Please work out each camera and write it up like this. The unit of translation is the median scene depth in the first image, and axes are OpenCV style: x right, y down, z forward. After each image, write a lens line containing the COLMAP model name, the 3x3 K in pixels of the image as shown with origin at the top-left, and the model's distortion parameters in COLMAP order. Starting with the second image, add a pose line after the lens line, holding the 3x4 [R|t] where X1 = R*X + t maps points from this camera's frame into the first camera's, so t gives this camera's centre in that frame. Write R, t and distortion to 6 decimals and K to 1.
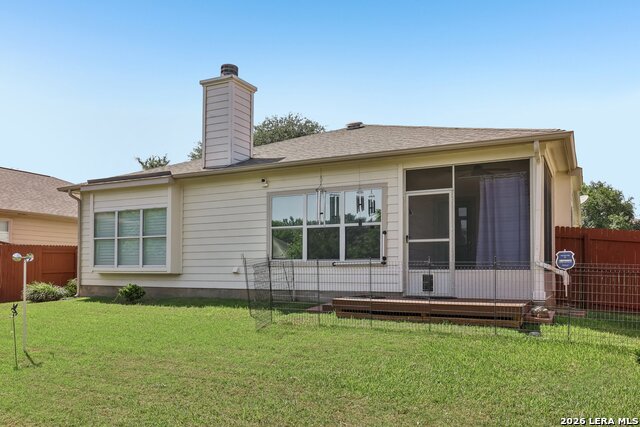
lens RADIAL K [[482.1, 0, 326.8], [0, 482.1, 258.1], [0, 0, 1]] dist [0.008040, -0.000969]
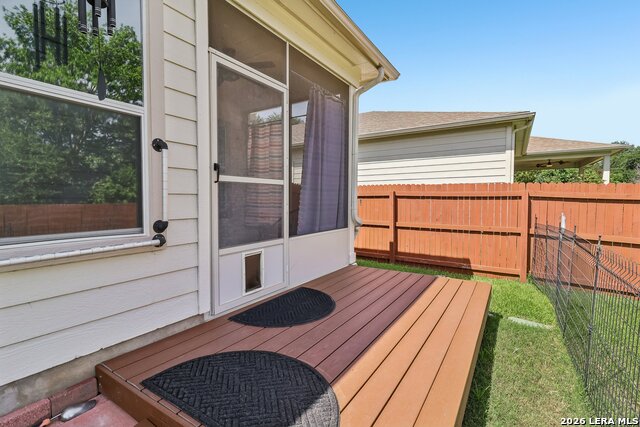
lens RADIAL K [[293.7, 0, 320.7], [0, 293.7, 210.2], [0, 0, 1]] dist [-0.001087, -0.000134]
pose [[0.132033, -0.040709, 0.990409, -0.056980], [-0.030528, 0.998515, 0.045112, -0.021484], [-0.990775, -0.036192, 0.130595, 0.847937]]
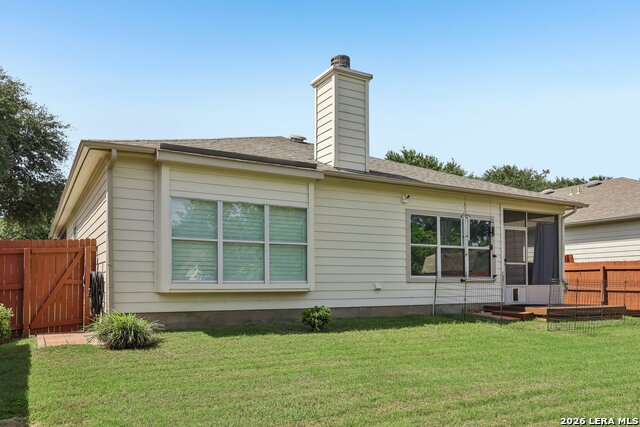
lens RADIAL K [[482.1, 0, 322.2], [0, 482.1, 273.0], [0, 0, 1]] dist [0.008040, -0.000969]
pose [[0.576974, 0.014272, 0.816638, -1.151499], [-0.018346, 0.999822, -0.004512, 0.005851], [-0.816556, -0.012378, 0.577133, 0.620895]]
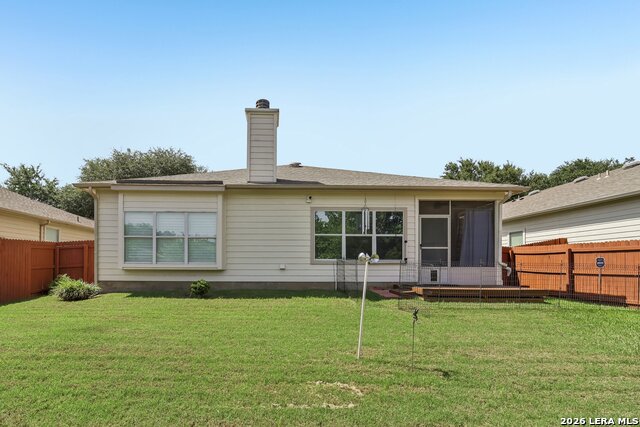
lens RADIAL K [[308.4, 0, 284.3], [0, 308.4, 261.4], [0, 0, 1]] dist [0.005957, 0.000145]
pose [[0.891663, 0.006768, 0.452648, -0.620090], [-0.013988, 0.999823, 0.012605, 0.000455], [-0.452483, -0.017571, 0.891600, 0.320969]]
